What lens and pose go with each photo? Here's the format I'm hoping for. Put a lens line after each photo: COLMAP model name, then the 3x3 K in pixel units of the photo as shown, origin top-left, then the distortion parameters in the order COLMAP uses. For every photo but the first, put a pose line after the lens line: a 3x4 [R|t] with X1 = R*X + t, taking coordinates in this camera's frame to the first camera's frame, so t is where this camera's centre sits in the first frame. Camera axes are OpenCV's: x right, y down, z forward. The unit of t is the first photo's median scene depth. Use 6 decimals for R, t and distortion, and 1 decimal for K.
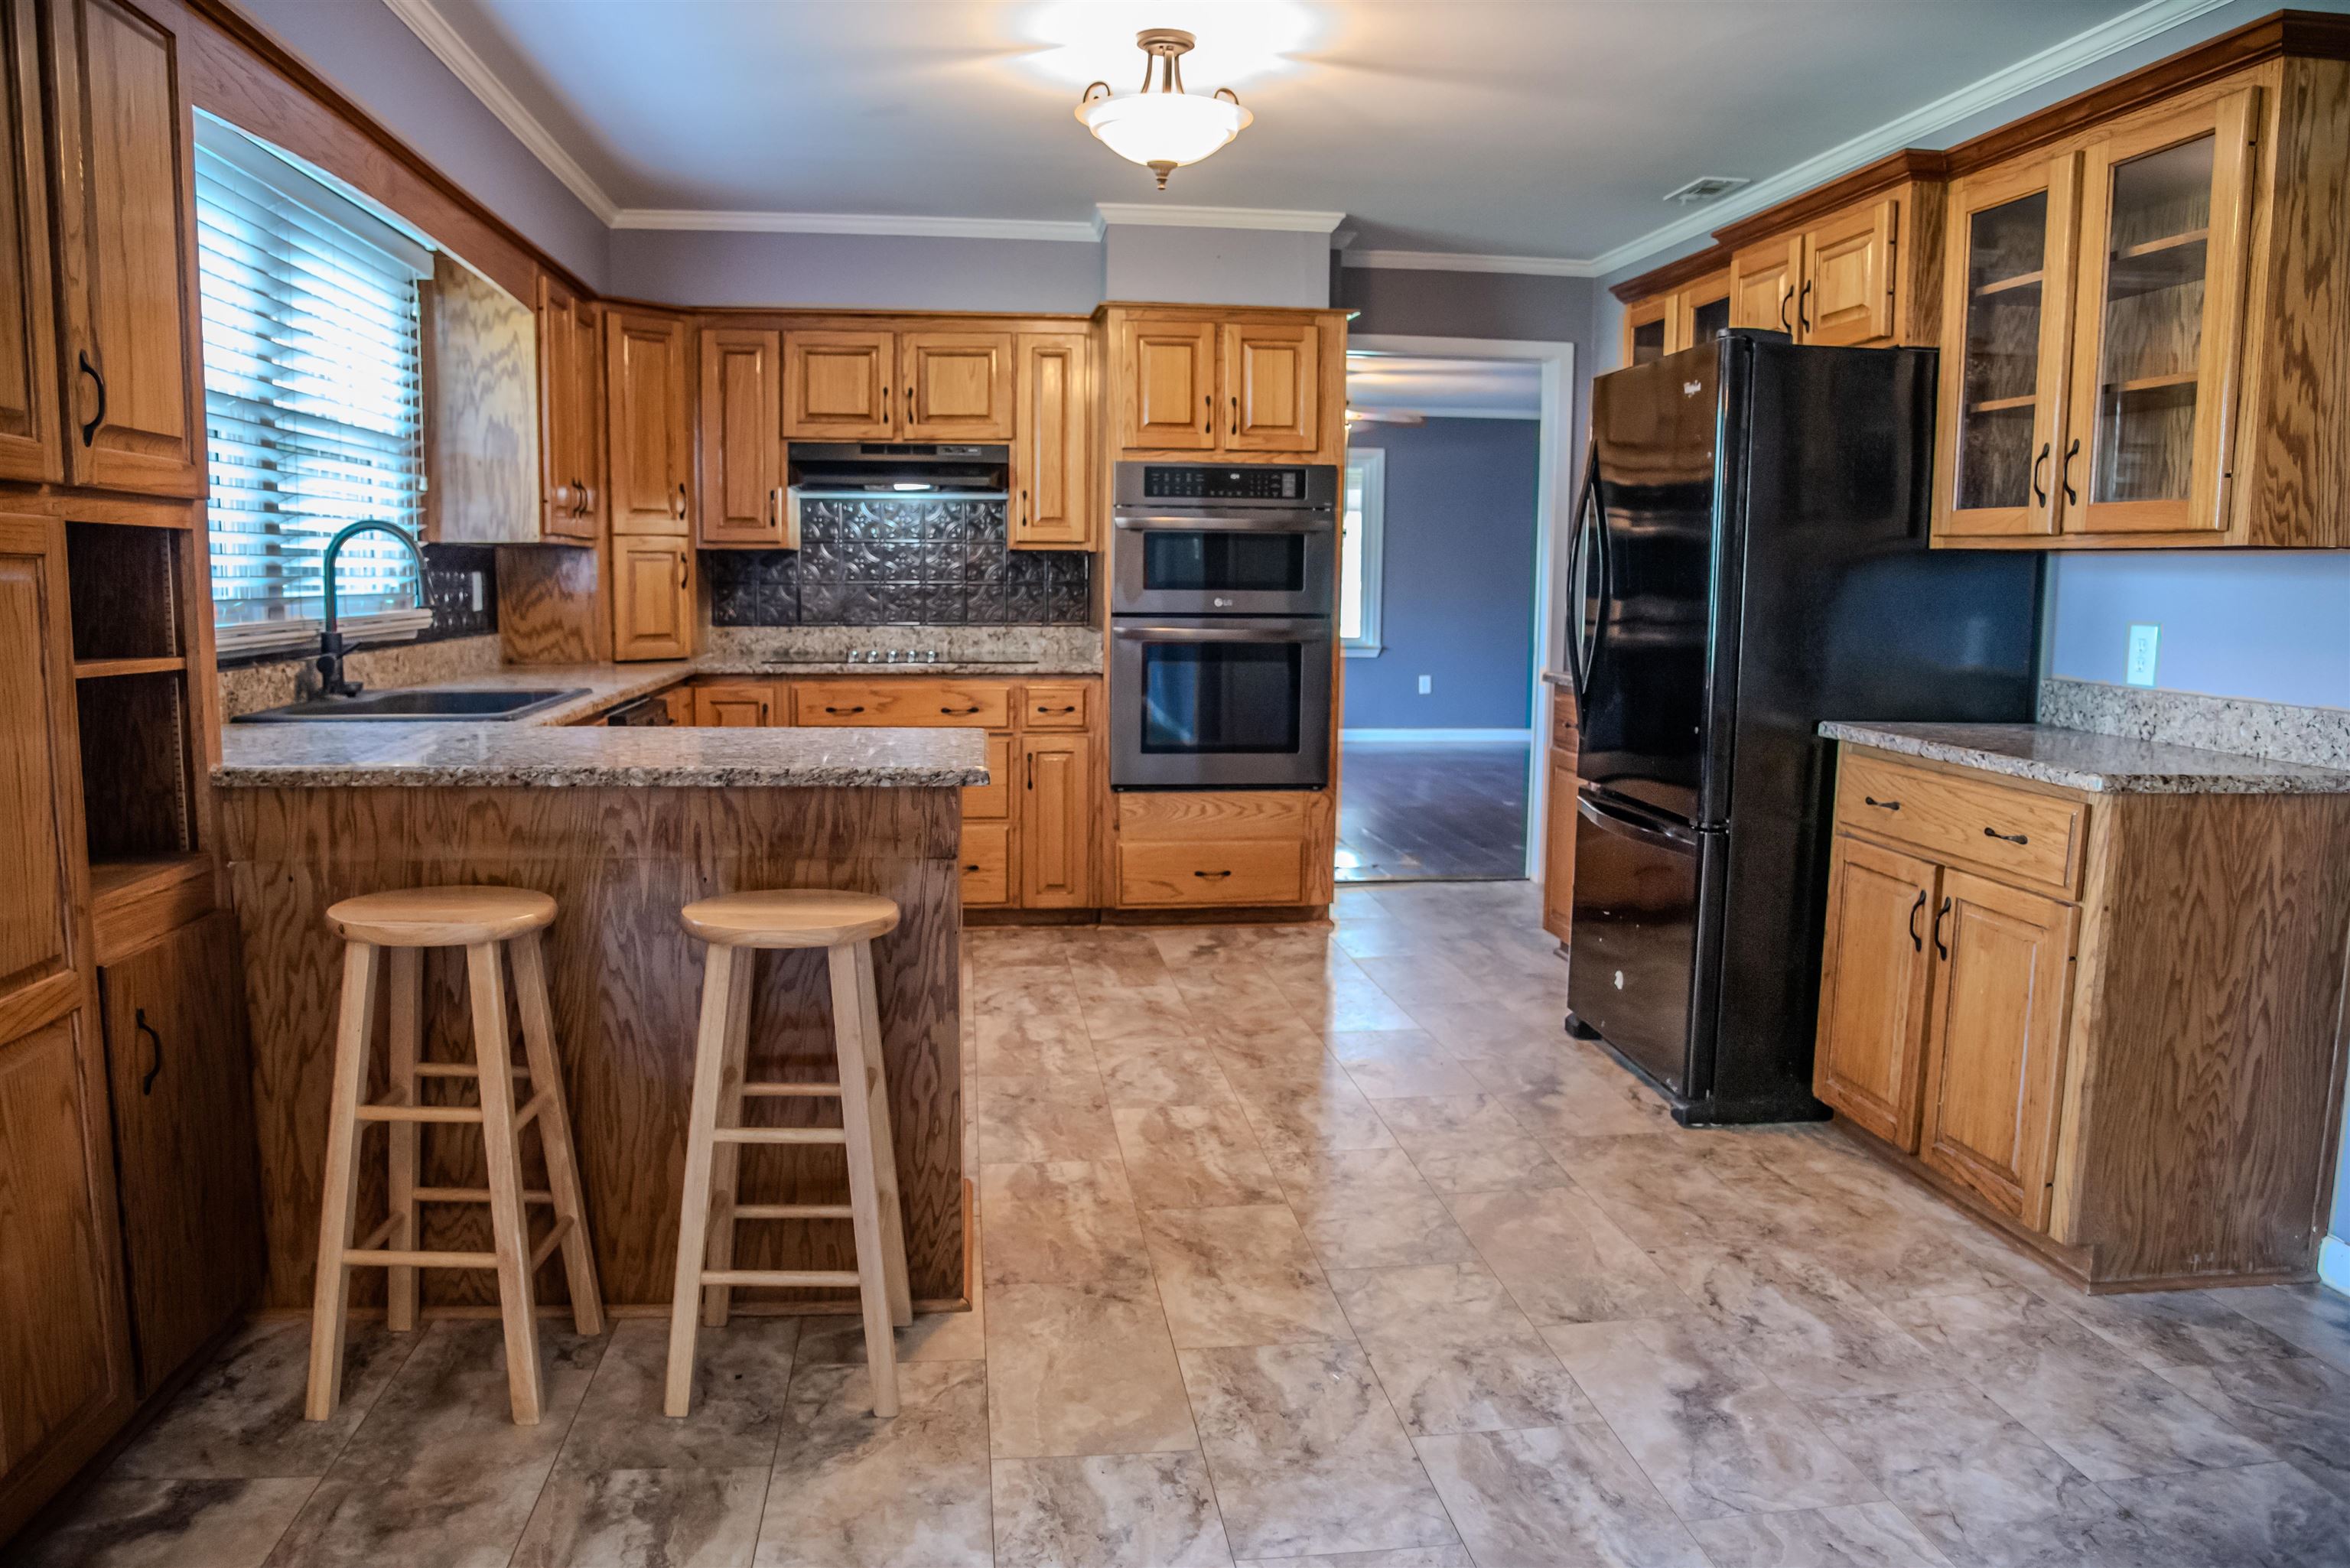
lens RADIAL K [[1679.8, 0, 1165.3], [0, 1679.8, 789.4], [0, 0, 1]] dist [-0.107350, 0.068336]
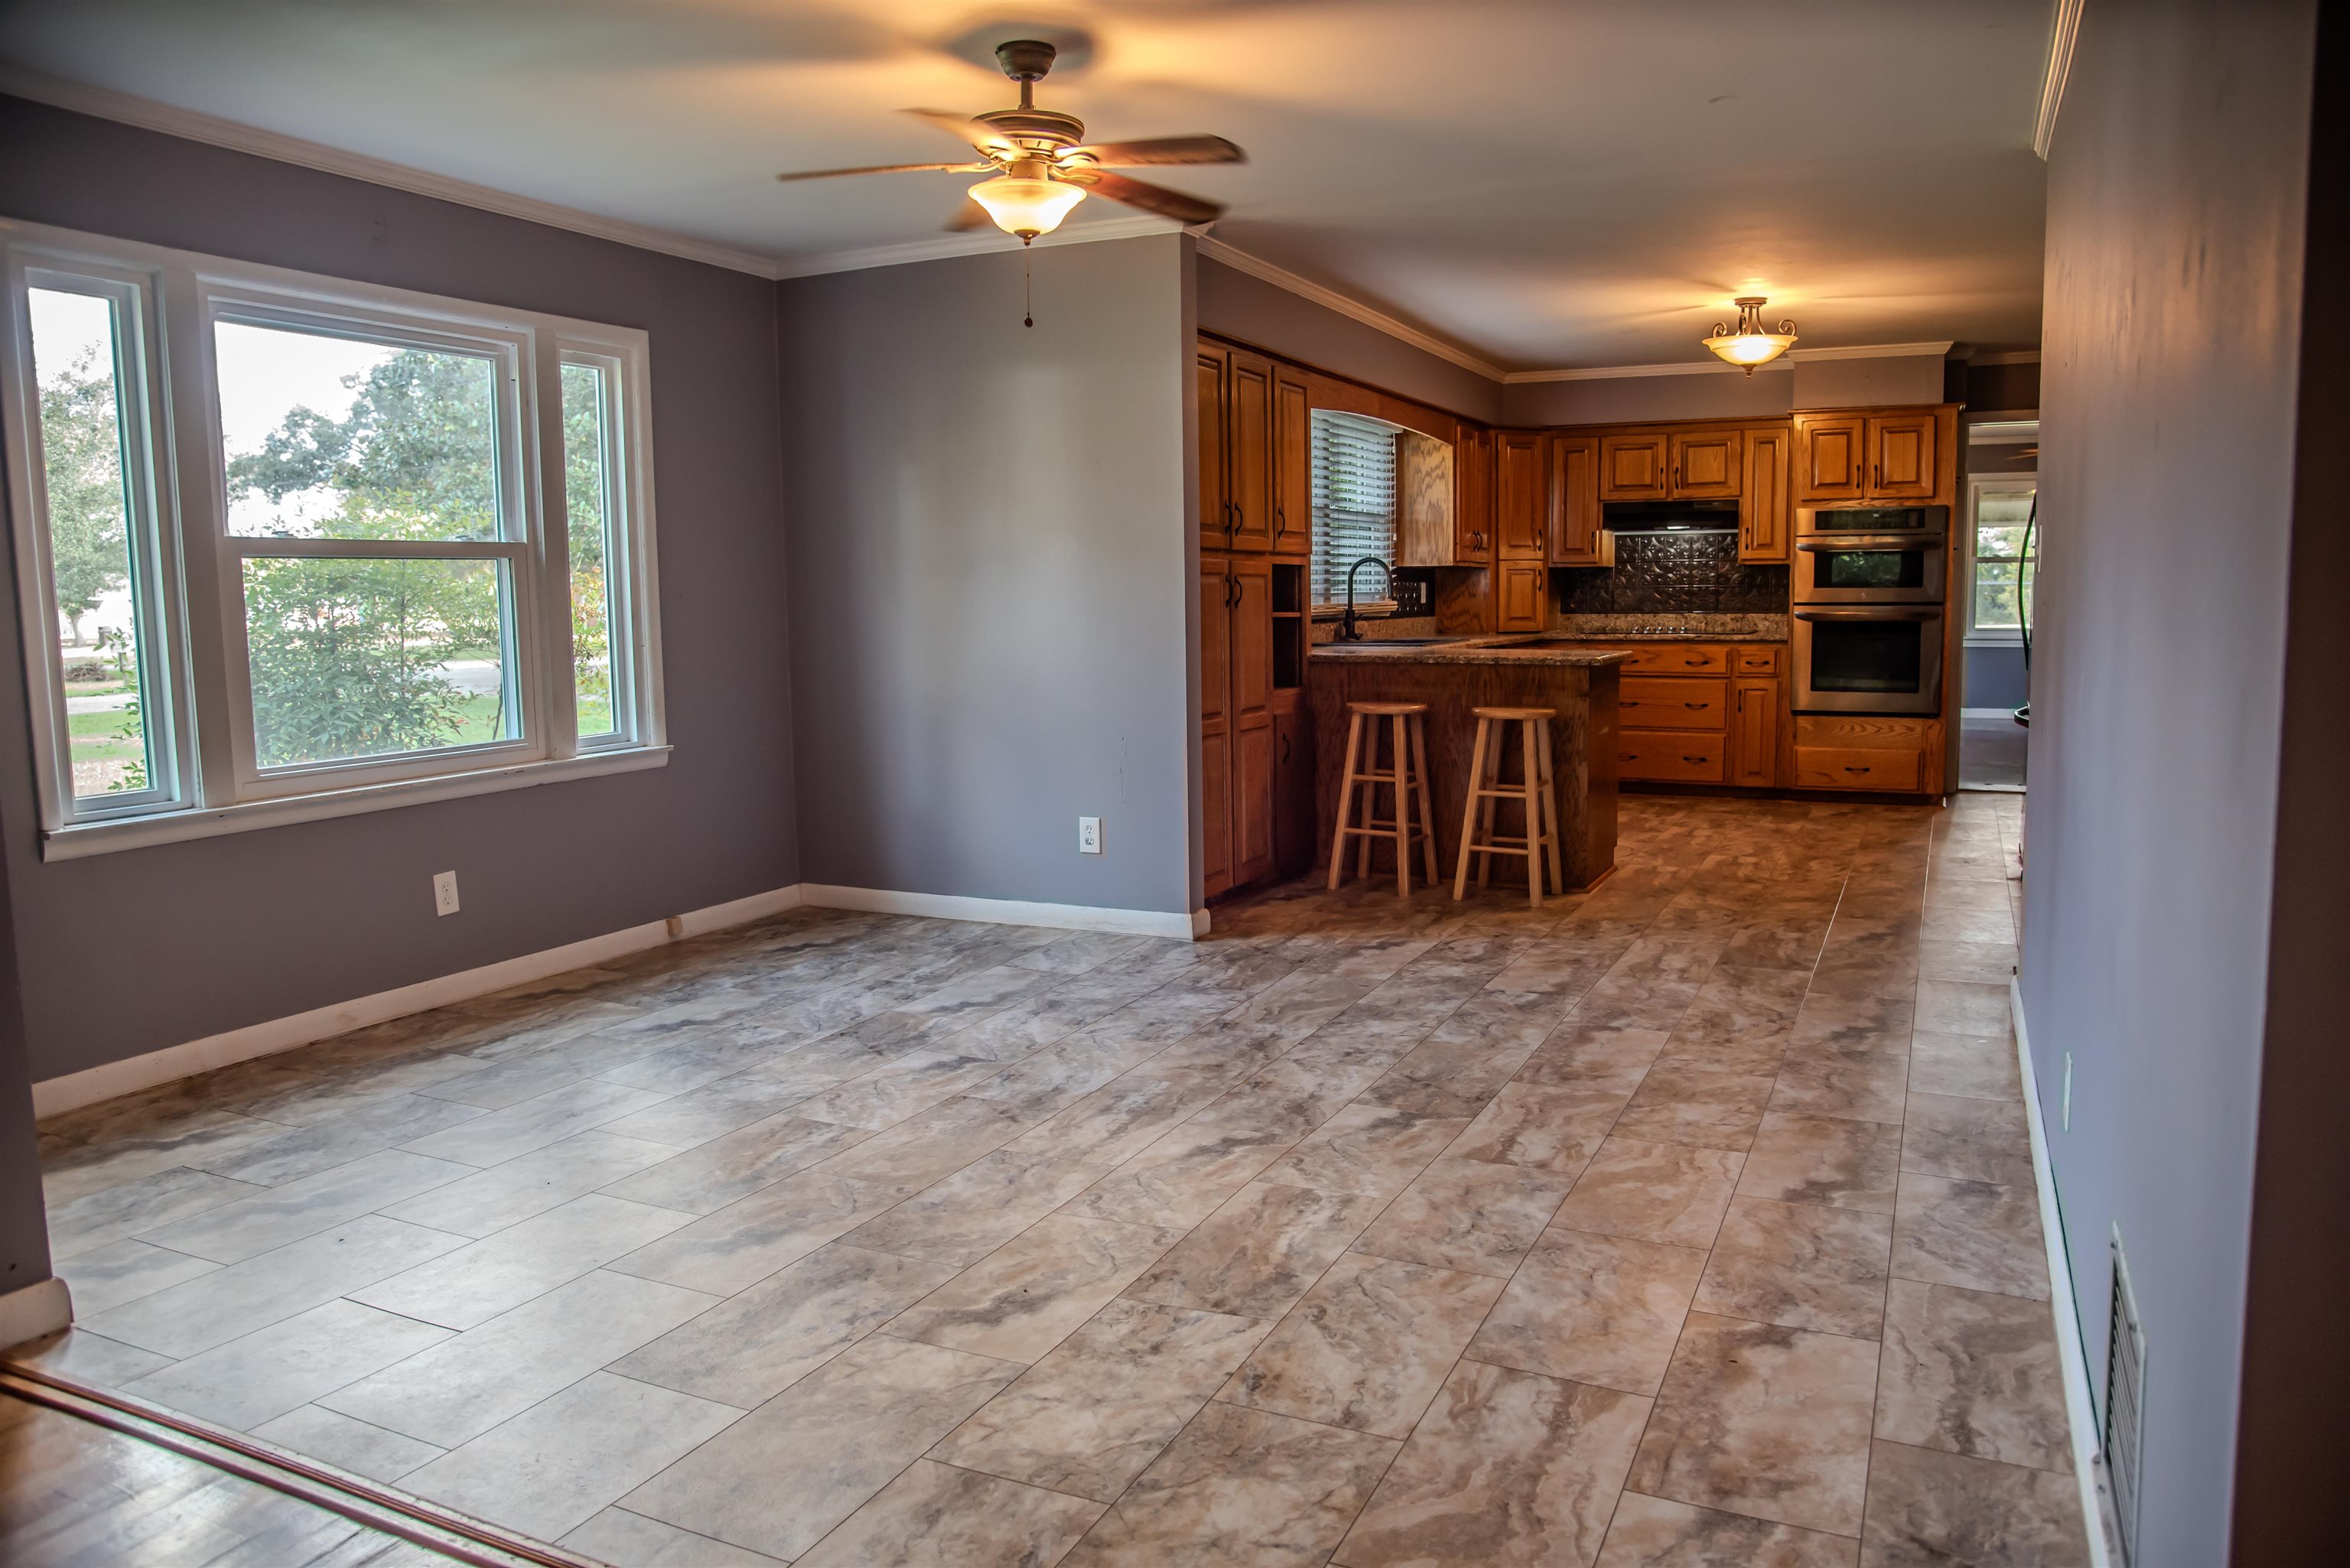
lens RADIAL K [[1652.1, 0, 1175.0], [0, 1652.1, 784.0], [0, 0, 1]] dist [-0.099623, 0.066453]
pose [[0.843322, 0.042405, -0.535733, 0.377874], [-0.047656, 0.998856, 0.004045, 0.109101], [0.535292, 0.022119, 0.844378, -0.765360]]
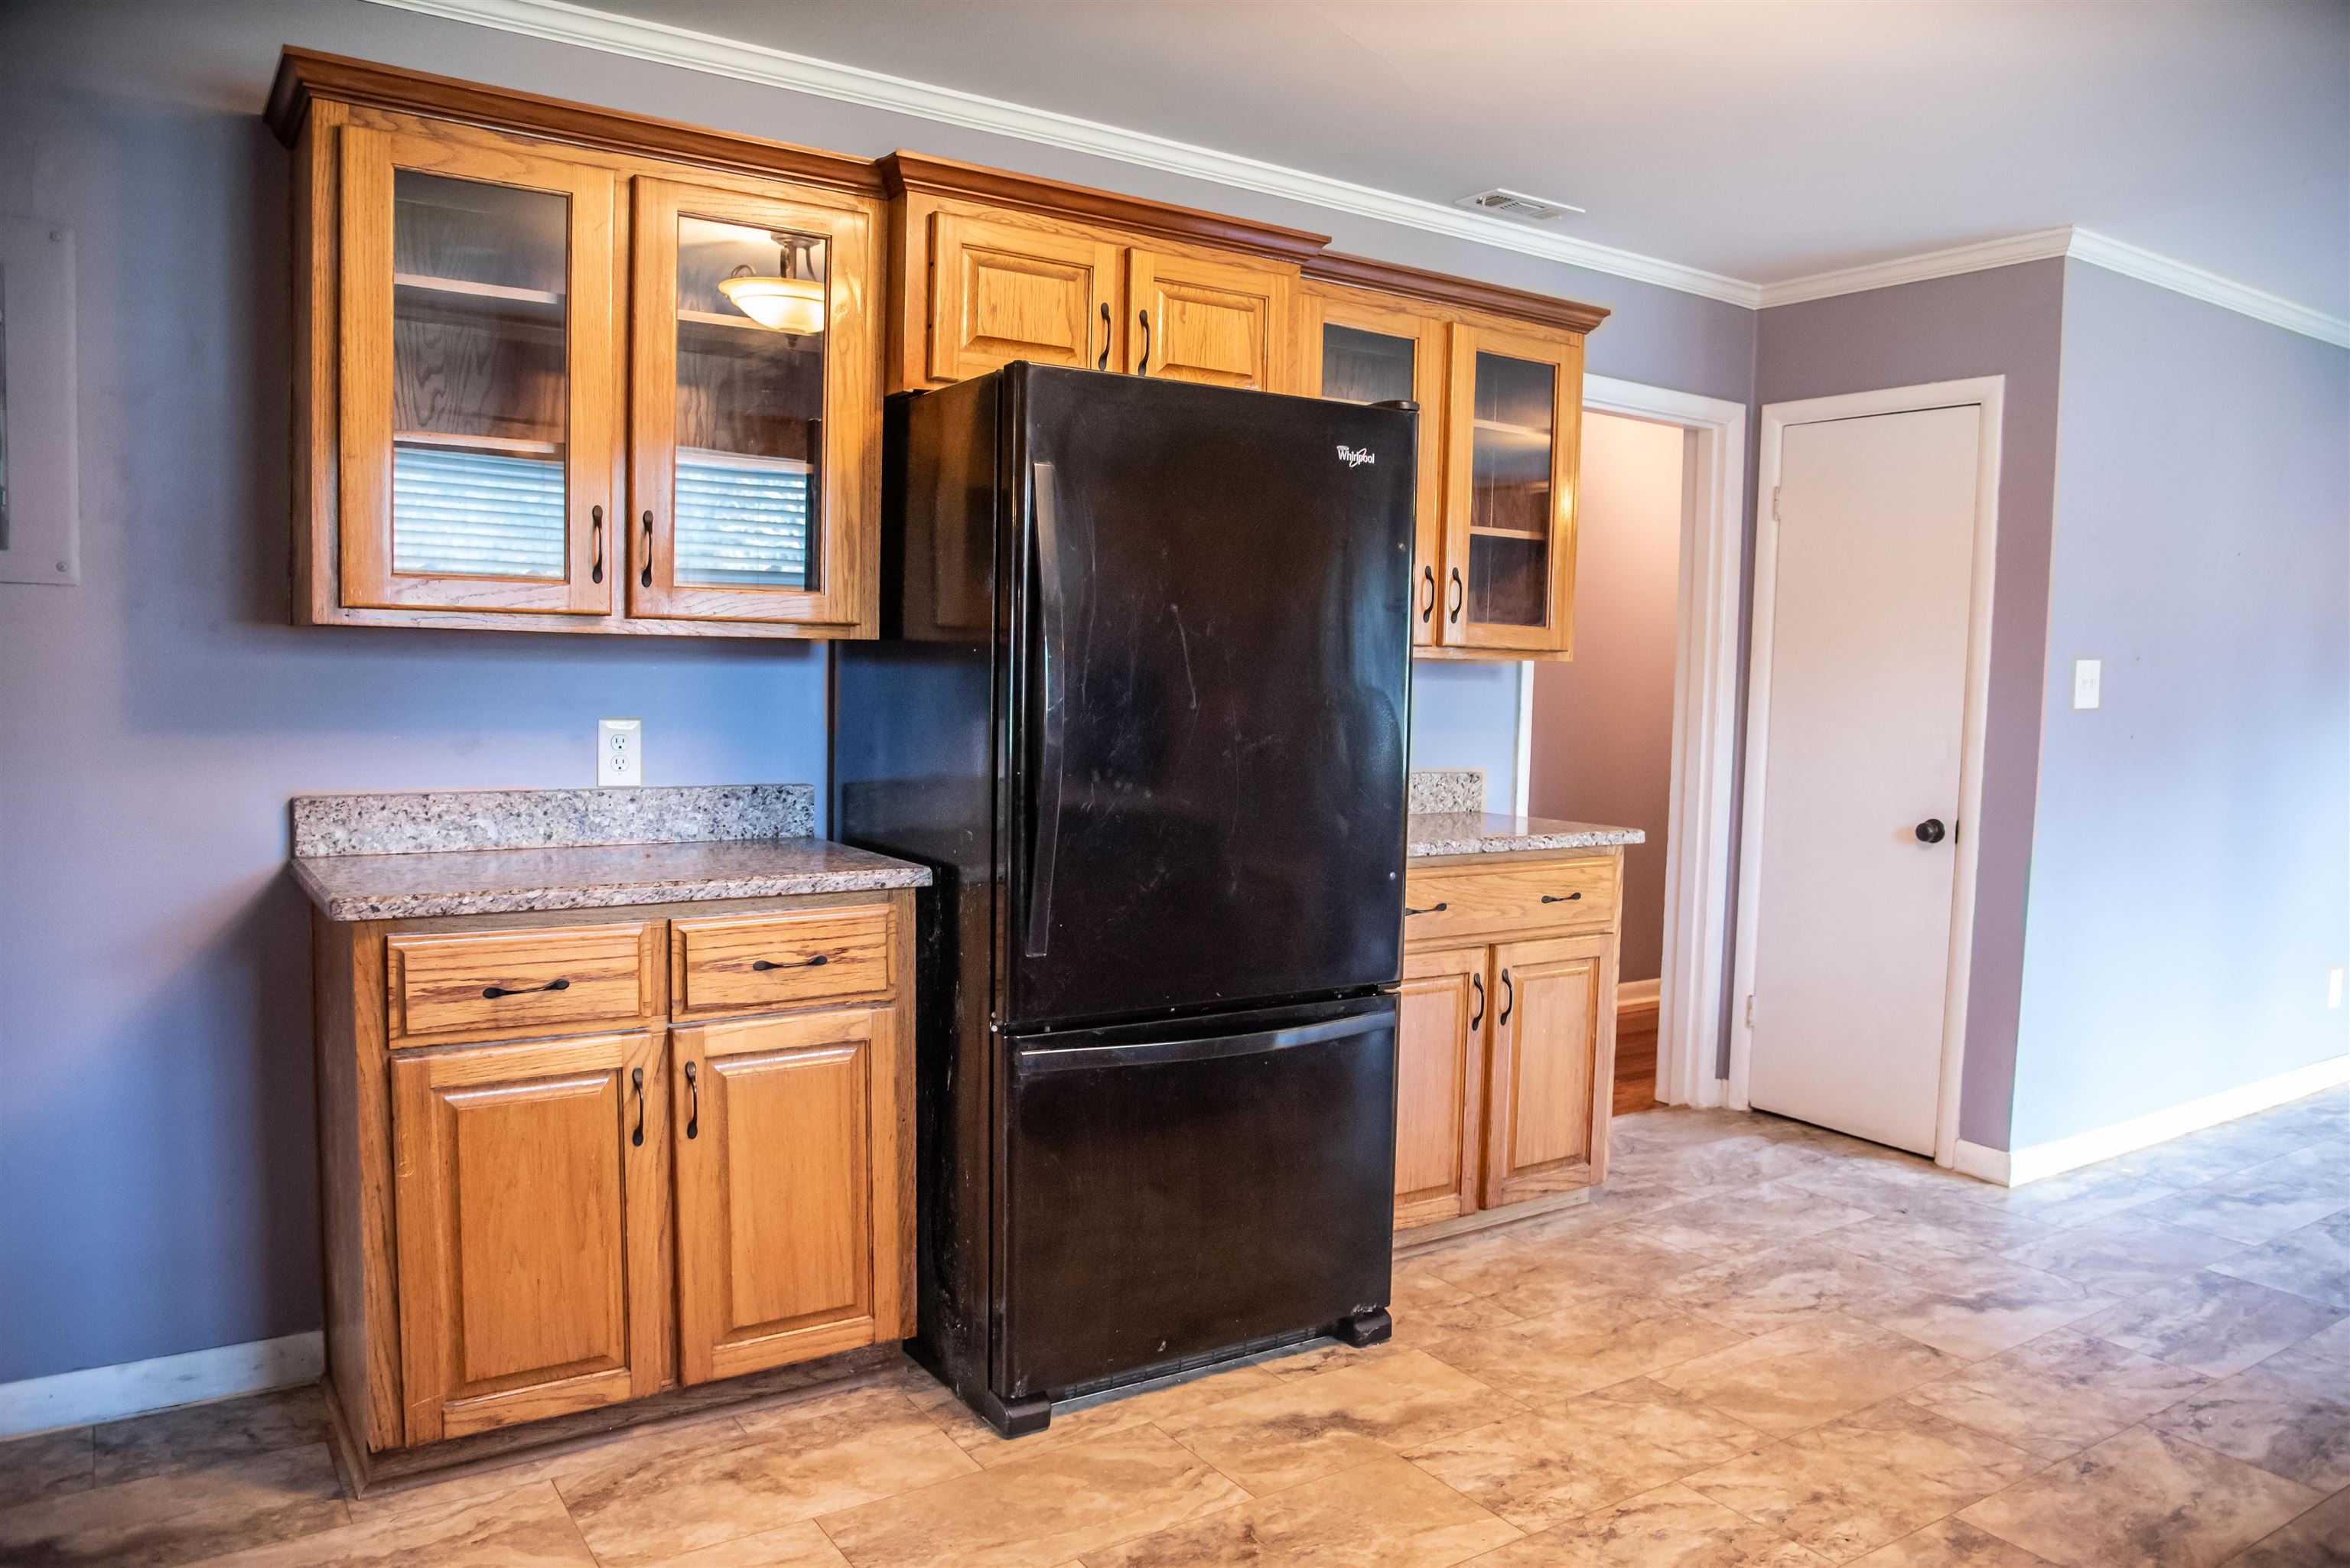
lens RADIAL K [[1679.8, 0, 1165.3], [0, 1679.8, 789.4], [0, 0, 1]] dist [-0.107350, 0.068336]
pose [[-0.448309, -0.089000, 0.889437, -0.293645], [0.089572, 0.985550, 0.143765, -0.165491], [-0.889379, 0.144119, -0.433859, 1.154328]]
